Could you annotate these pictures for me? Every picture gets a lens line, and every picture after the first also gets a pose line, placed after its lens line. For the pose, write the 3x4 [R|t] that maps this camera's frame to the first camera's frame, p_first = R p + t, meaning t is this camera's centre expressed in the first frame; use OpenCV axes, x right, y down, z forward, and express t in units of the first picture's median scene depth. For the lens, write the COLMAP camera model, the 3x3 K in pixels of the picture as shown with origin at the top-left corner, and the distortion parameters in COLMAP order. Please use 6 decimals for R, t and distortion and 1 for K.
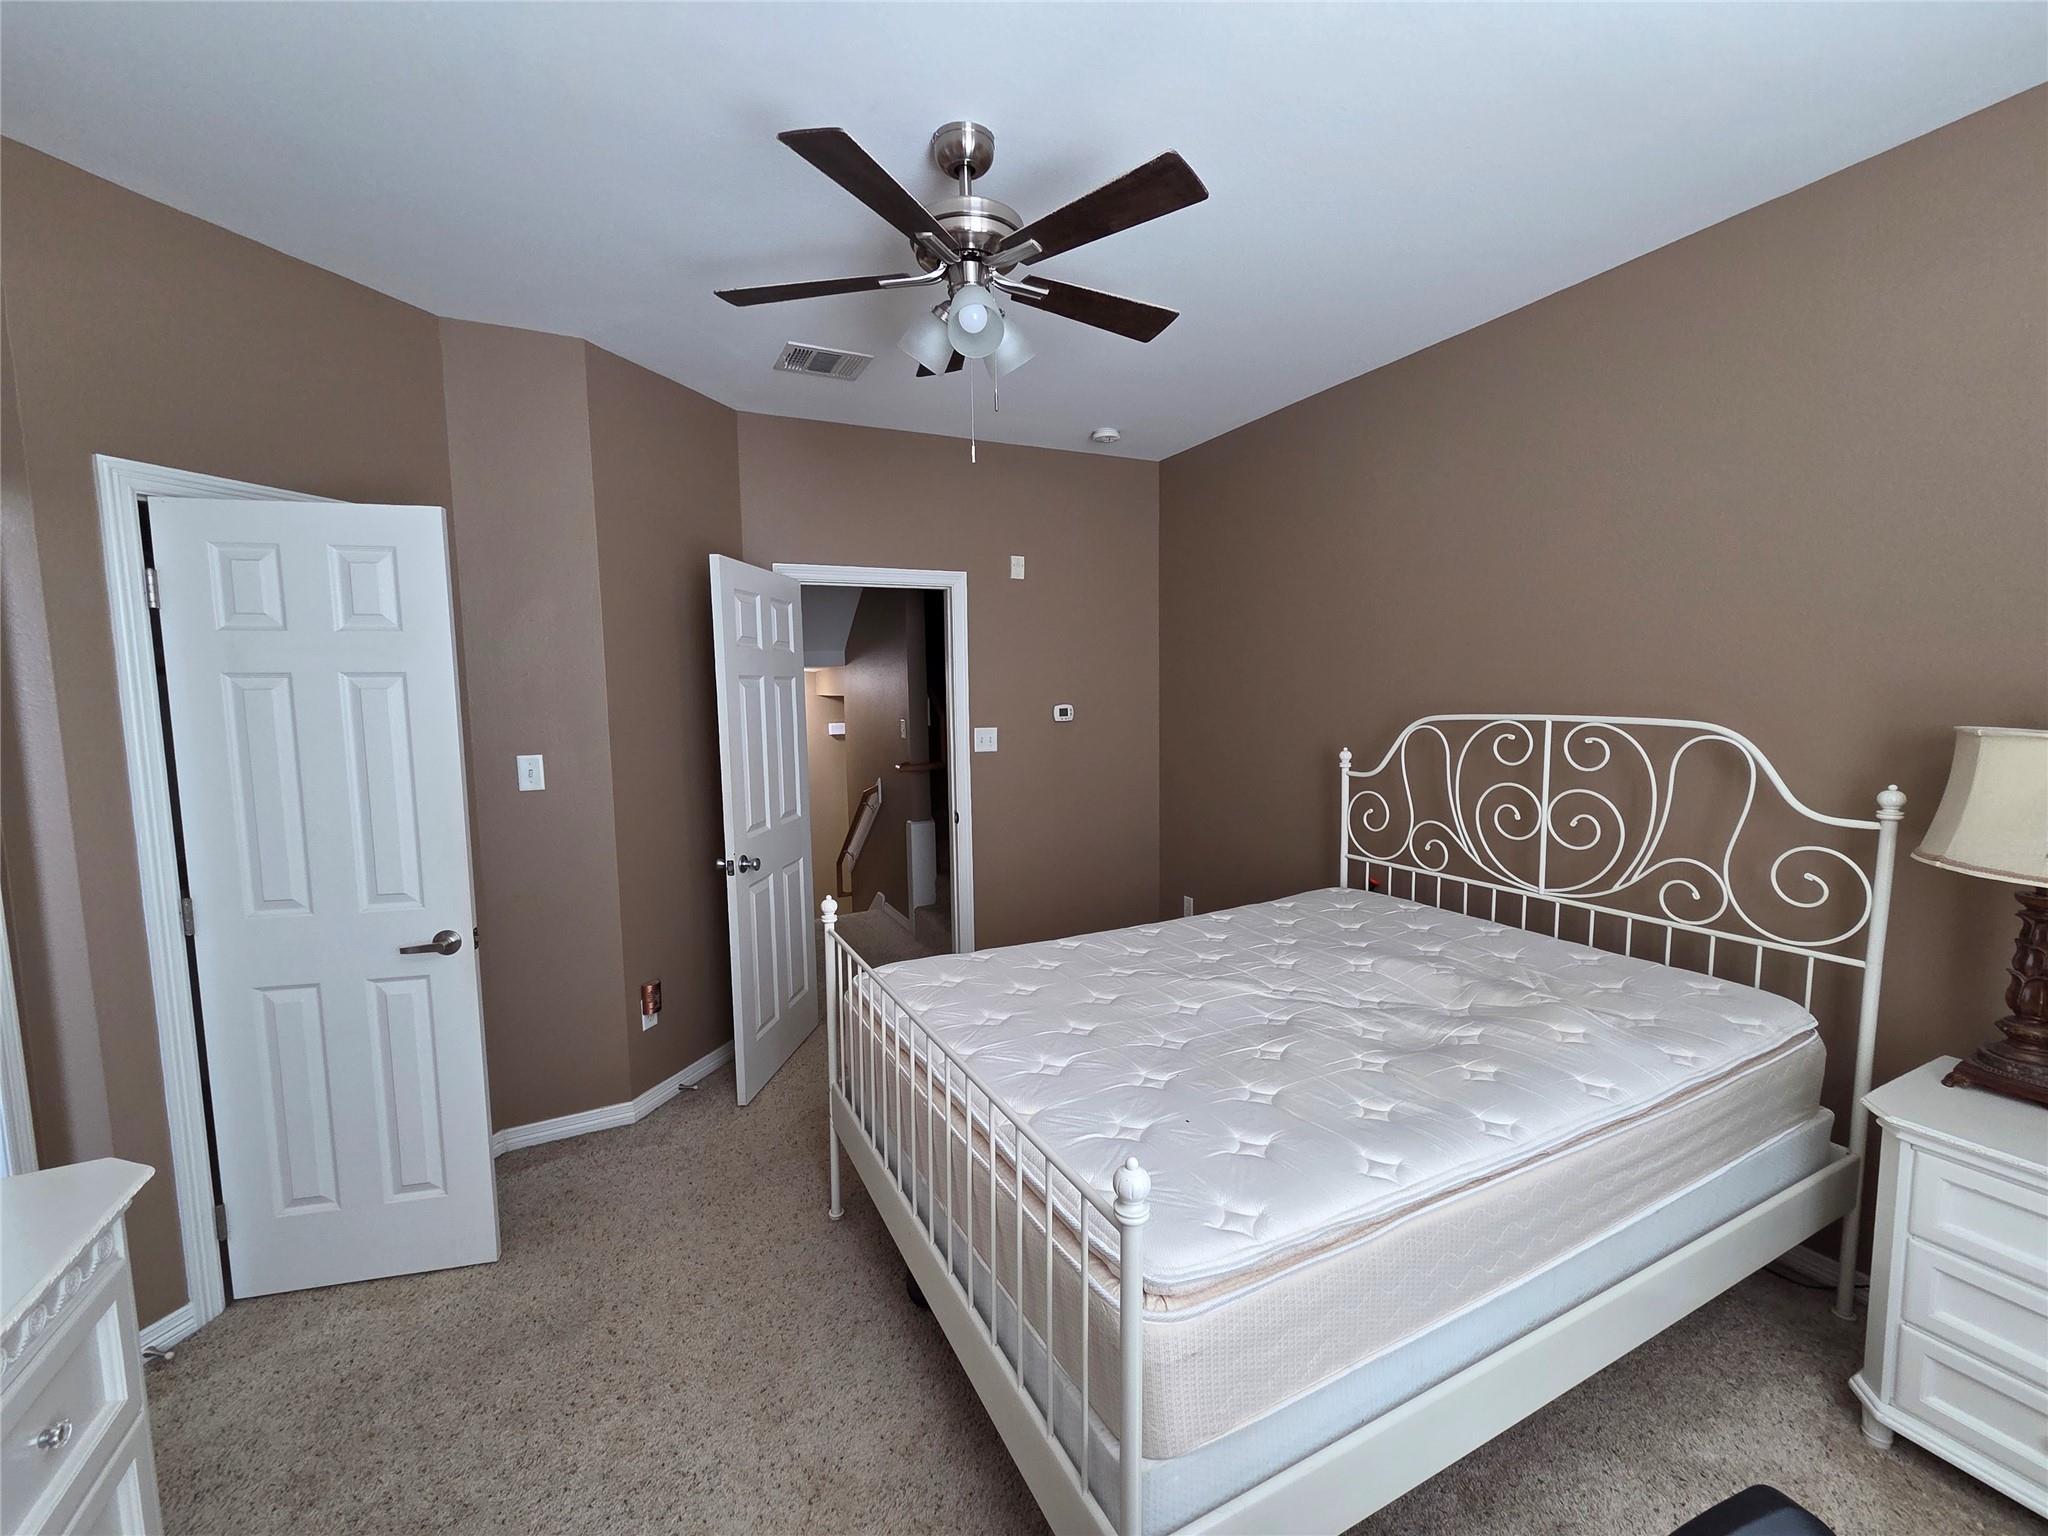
lens RADIAL K [[836.7, 0, 1024.7], [0, 836.7, 777.1], [0, 0, 1]] dist [-0.009362, 0.000836]
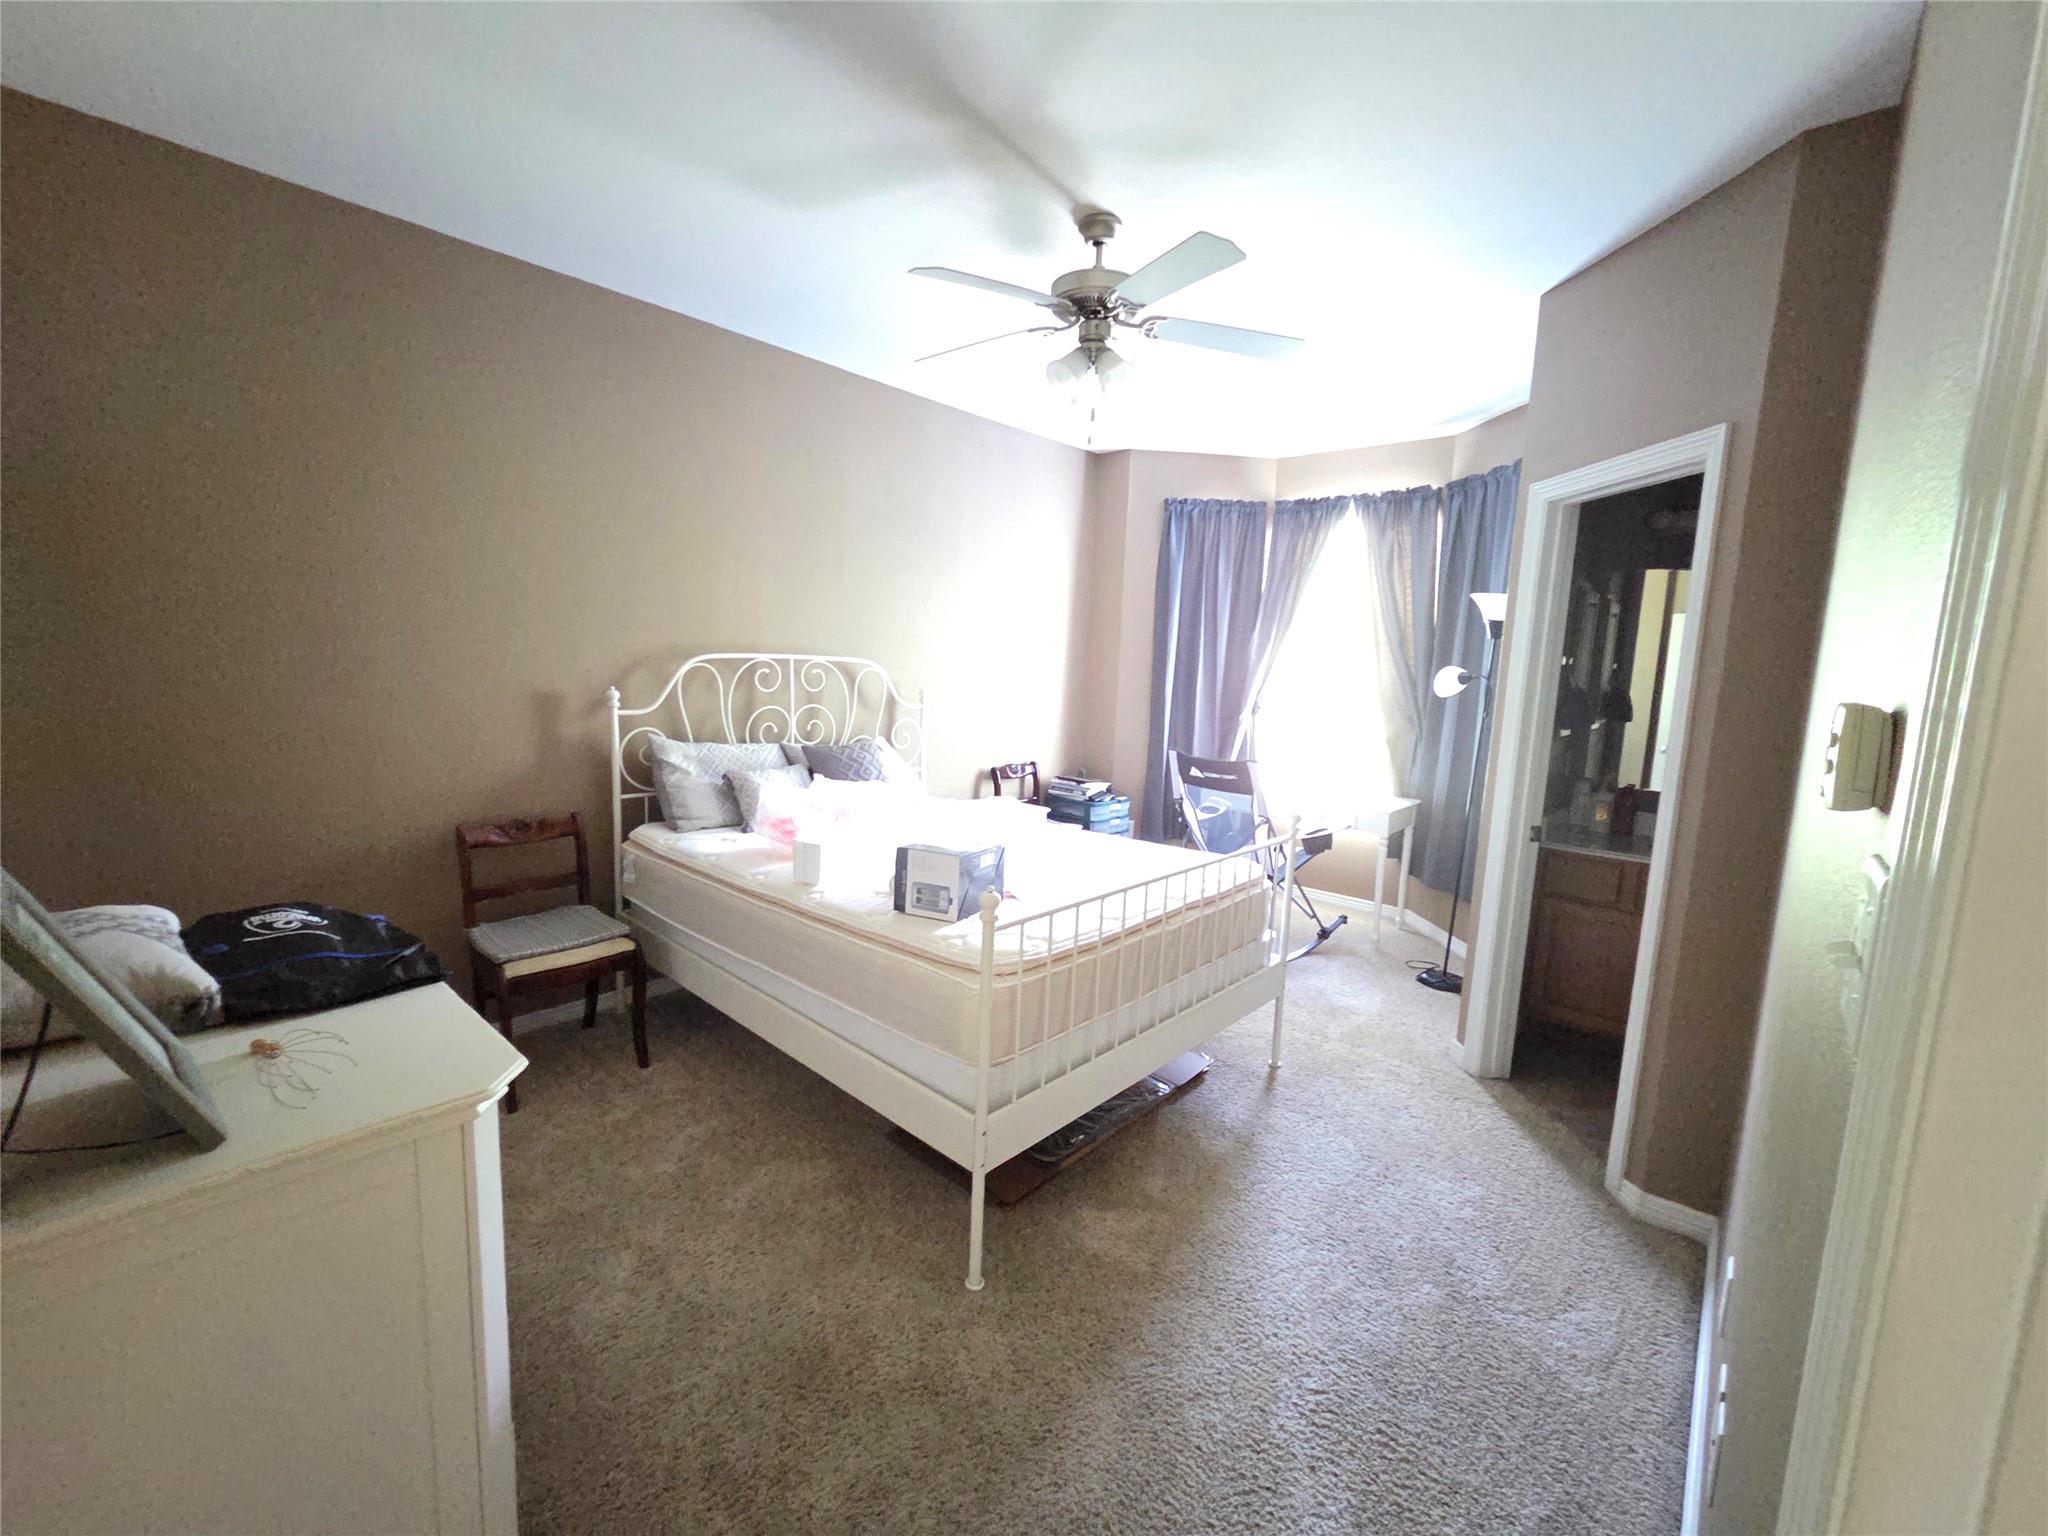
lens RADIAL K [[836.7, 0, 1022.7], [0, 836.7, 767.6], [0, 0, 1]] dist [-0.009362, 0.000836]
pose [[-0.375878, -0.133118, 0.917058, -0.843469], [0.041543, 0.986213, 0.160184, -0.094452], [-0.925738, 0.098306, -0.365165, 1.147060]]
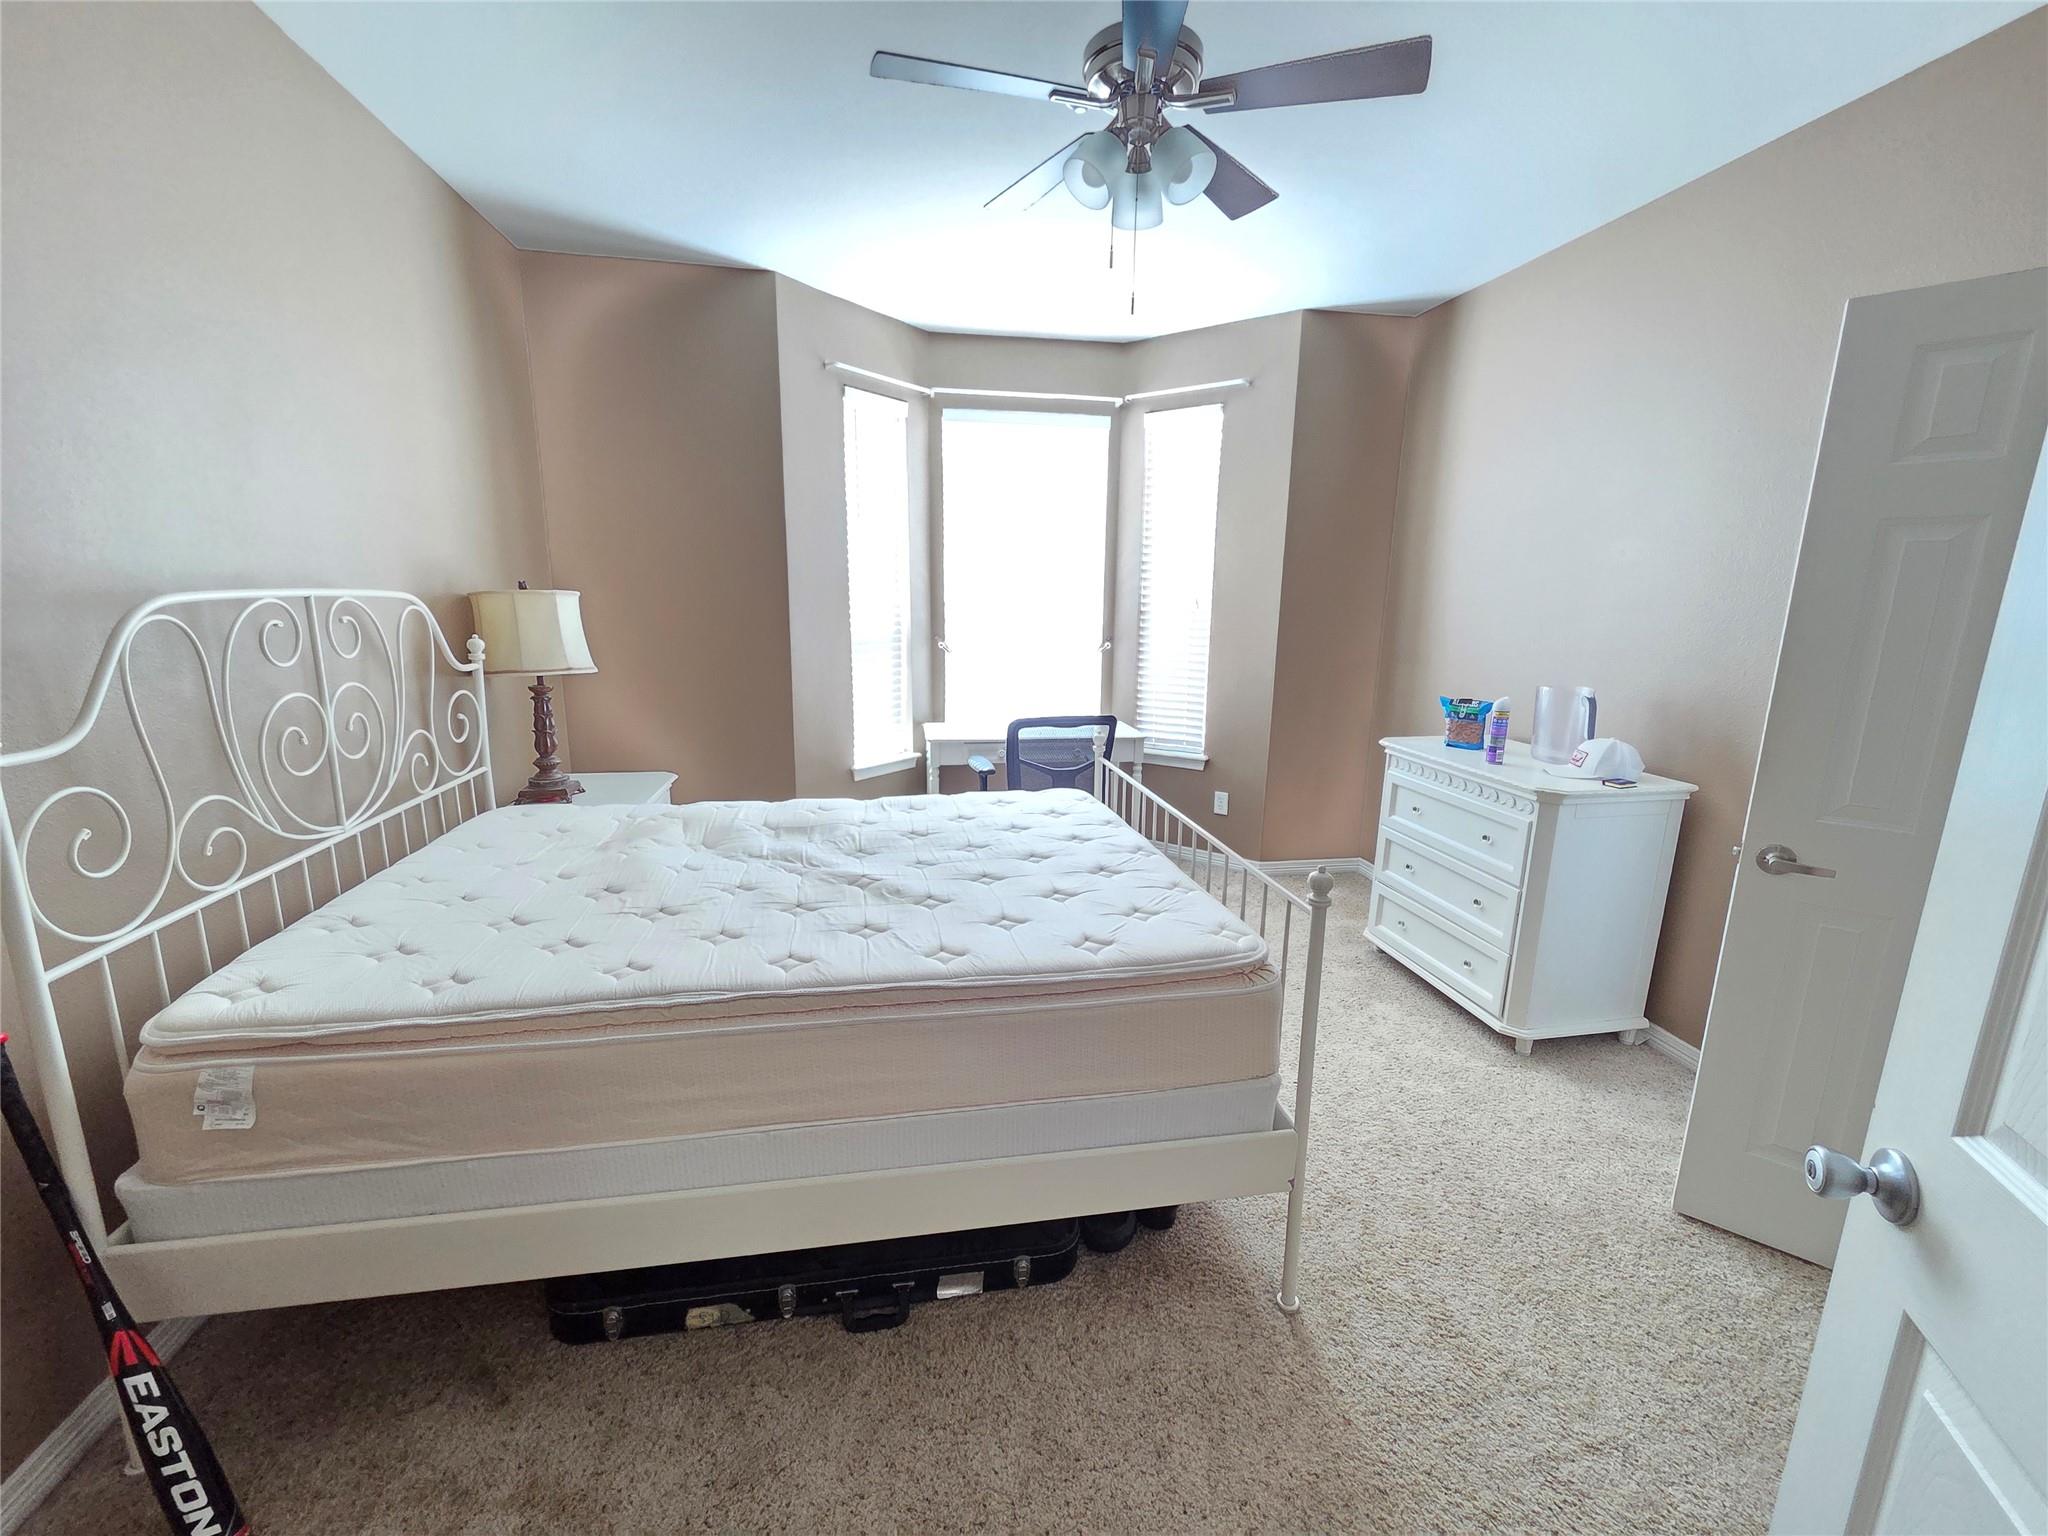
lens RADIAL K [[836.7, 0, 1021.0], [0, 836.7, 760.1], [0, 0, 1]] dist [-0.009362, 0.000836]
pose [[-0.959055, -0.071168, 0.274132, -0.156727], [0.009341, 0.959439, 0.281762, -0.124095], [-0.283065, 0.272786, -0.919490, 1.484285]]
